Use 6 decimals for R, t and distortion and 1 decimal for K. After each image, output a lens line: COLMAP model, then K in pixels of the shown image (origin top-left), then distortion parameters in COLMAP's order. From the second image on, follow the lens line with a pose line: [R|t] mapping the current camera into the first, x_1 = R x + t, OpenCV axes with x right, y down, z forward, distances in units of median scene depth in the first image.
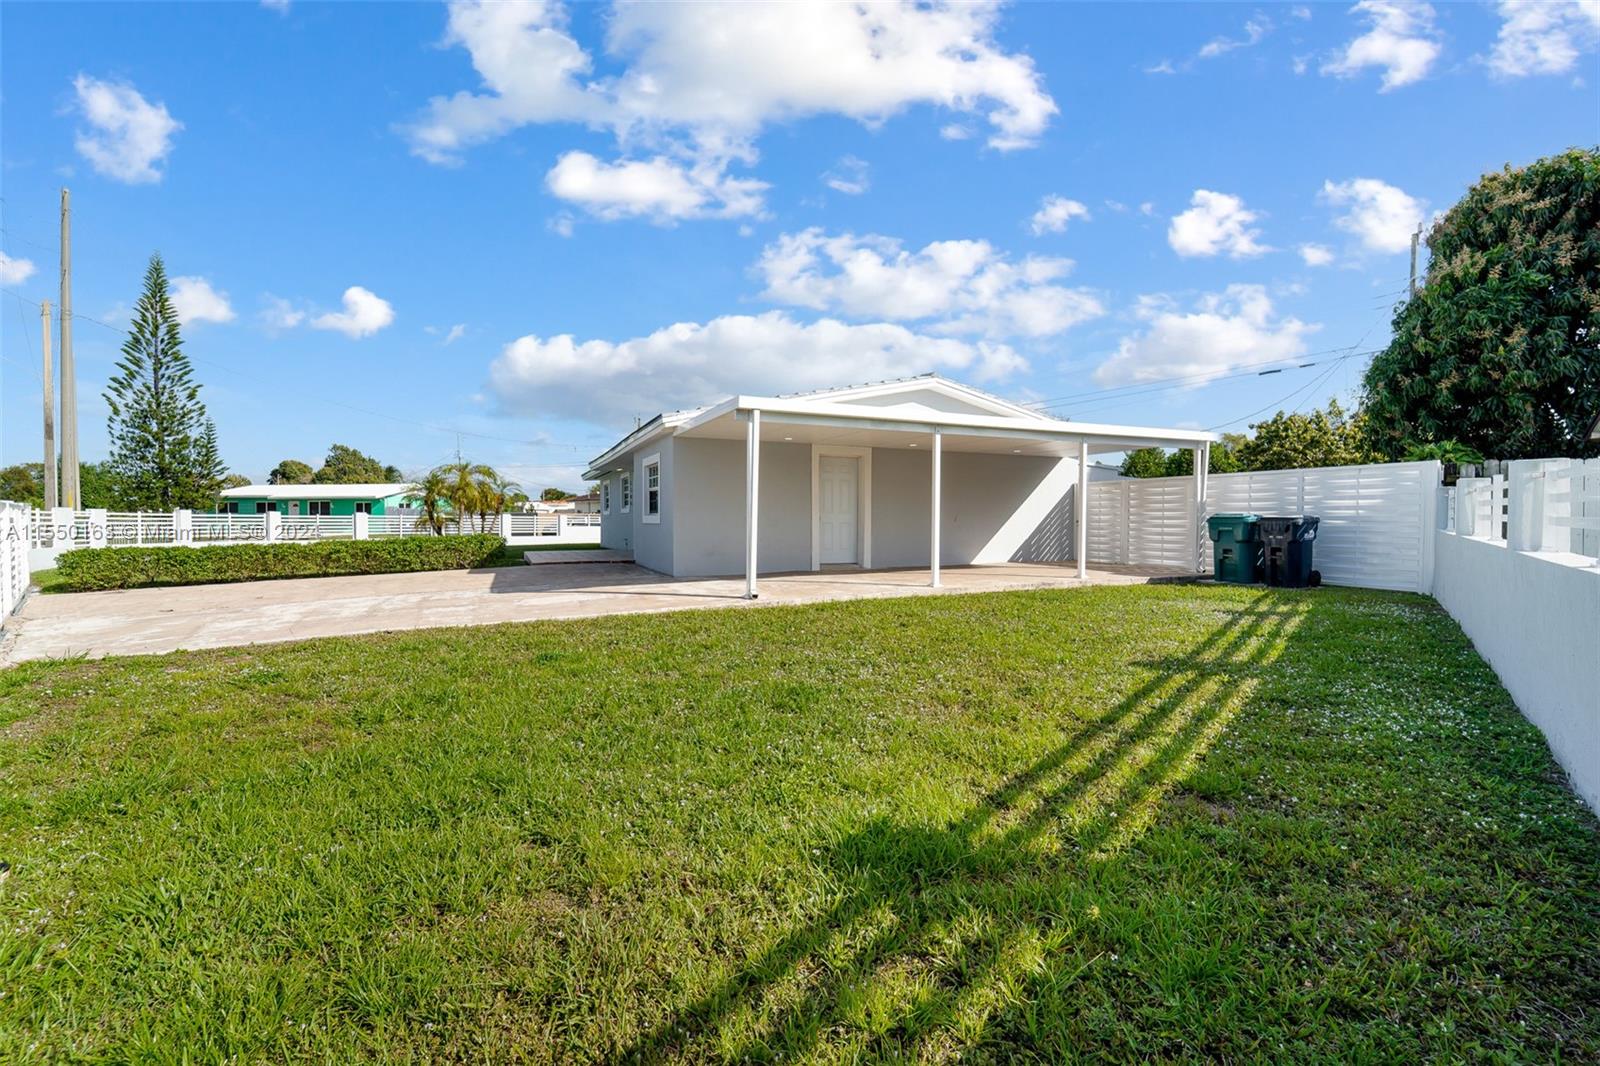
lens RADIAL K [[654.5, 0, 800.4], [0, 654.5, 528.7], [0, 0, 1]] dist [0.000031, -0.000038]
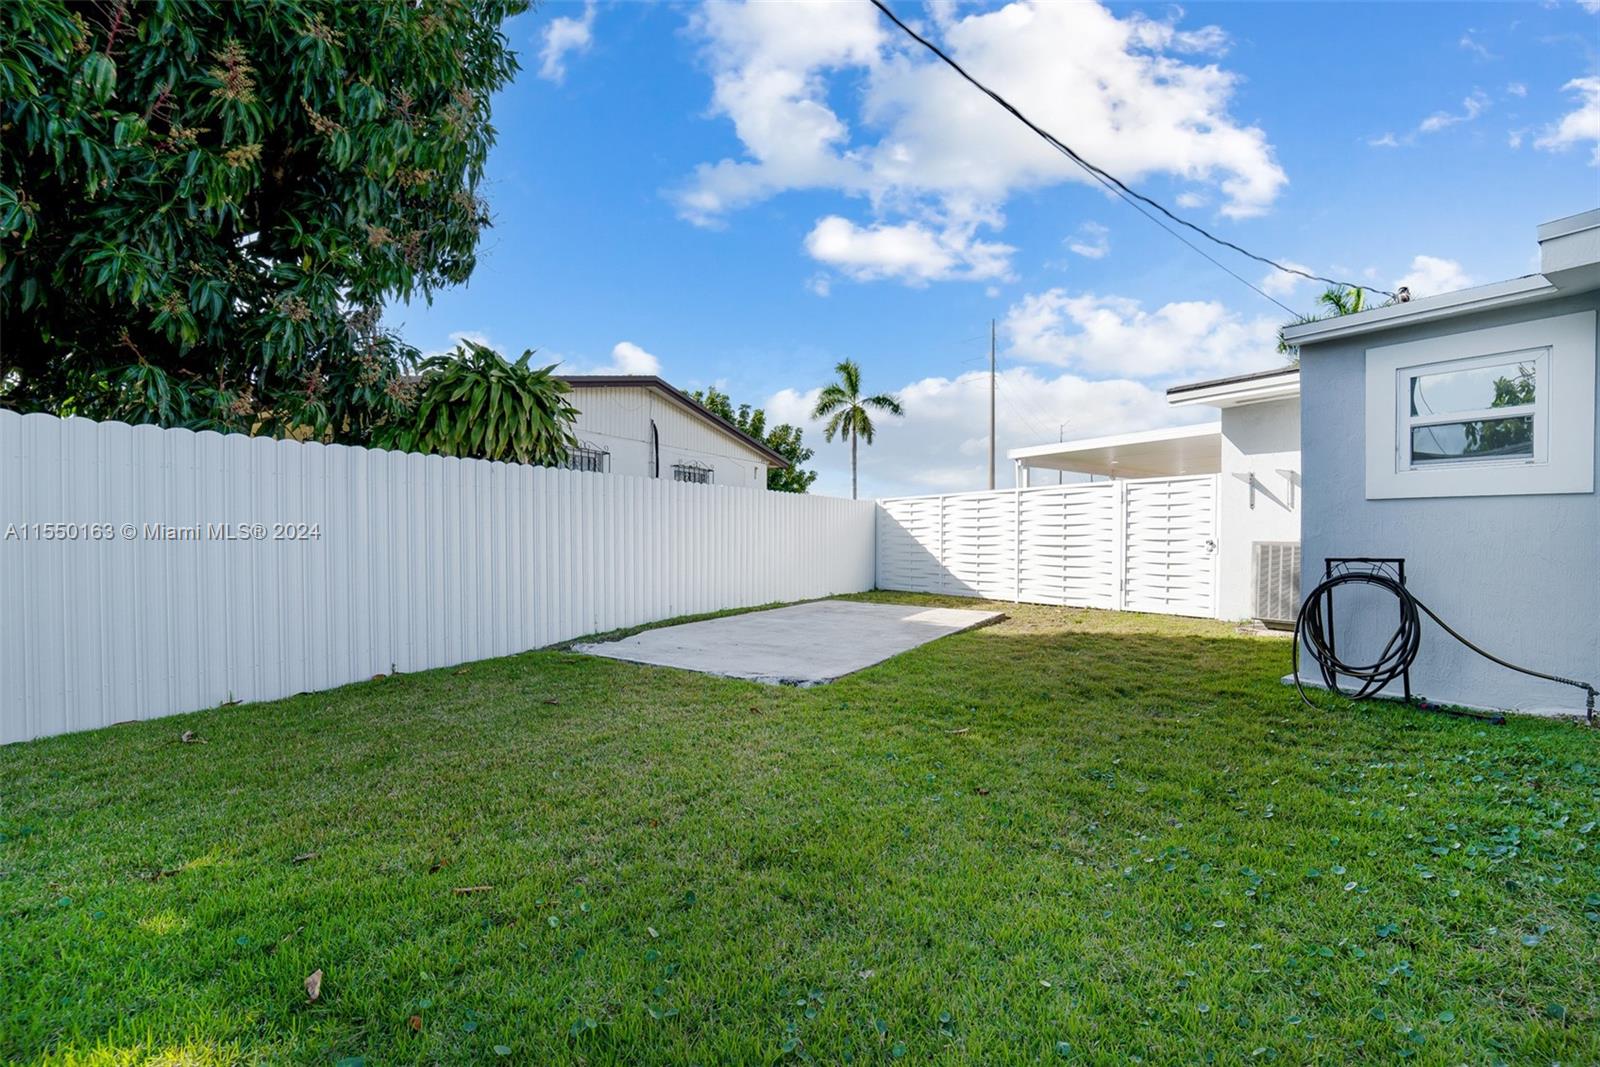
lens RADIAL K [[654.5, 0, 796.1], [0, 654.5, 530.6], [0, 0, 1]] dist [0.000031, -0.000038]
pose [[0.999983, 0.005907, 0.000015, -0.399885], [-0.005907, 0.999982, -0.001304, -0.064319], [-0.000022, 0.001304, 0.999999, -0.061459]]
